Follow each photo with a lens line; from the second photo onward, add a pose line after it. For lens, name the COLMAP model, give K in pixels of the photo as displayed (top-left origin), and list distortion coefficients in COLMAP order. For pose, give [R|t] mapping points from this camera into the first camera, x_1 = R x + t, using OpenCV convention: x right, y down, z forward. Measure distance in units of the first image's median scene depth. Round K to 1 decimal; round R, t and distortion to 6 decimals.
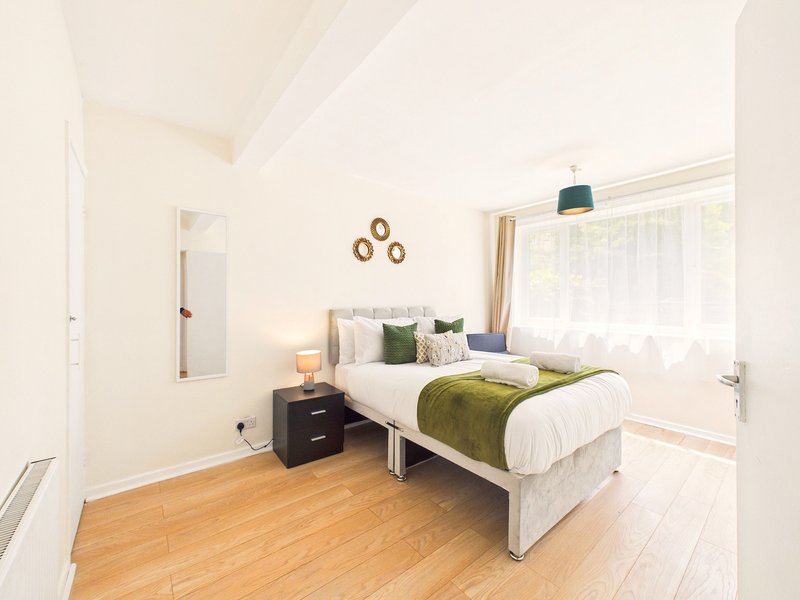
lens RADIAL K [[323.1, 0, 397.4], [0, 323.1, 300.4], [0, 0, 1]] dist [0.000921, -0.001096]
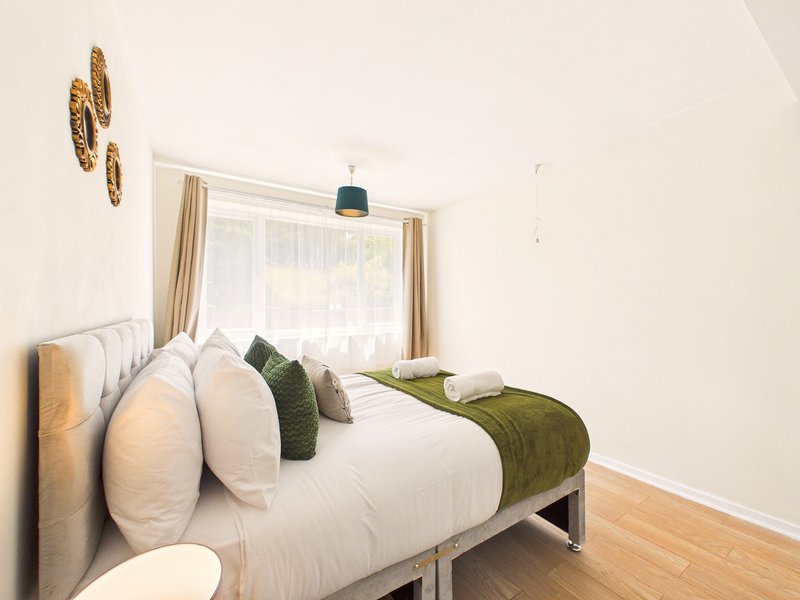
lens RADIAL K [[323.1, 0, 404.5], [0, 323.1, 303.6], [0, 0, 1]] dist [0.000921, -0.001096]
pose [[0.116089, 0.004916, 0.993227, -0.338110], [0.008372, 0.999947, -0.005928, 0.002051], [-0.993204, 0.009003, 0.116041, 0.653115]]
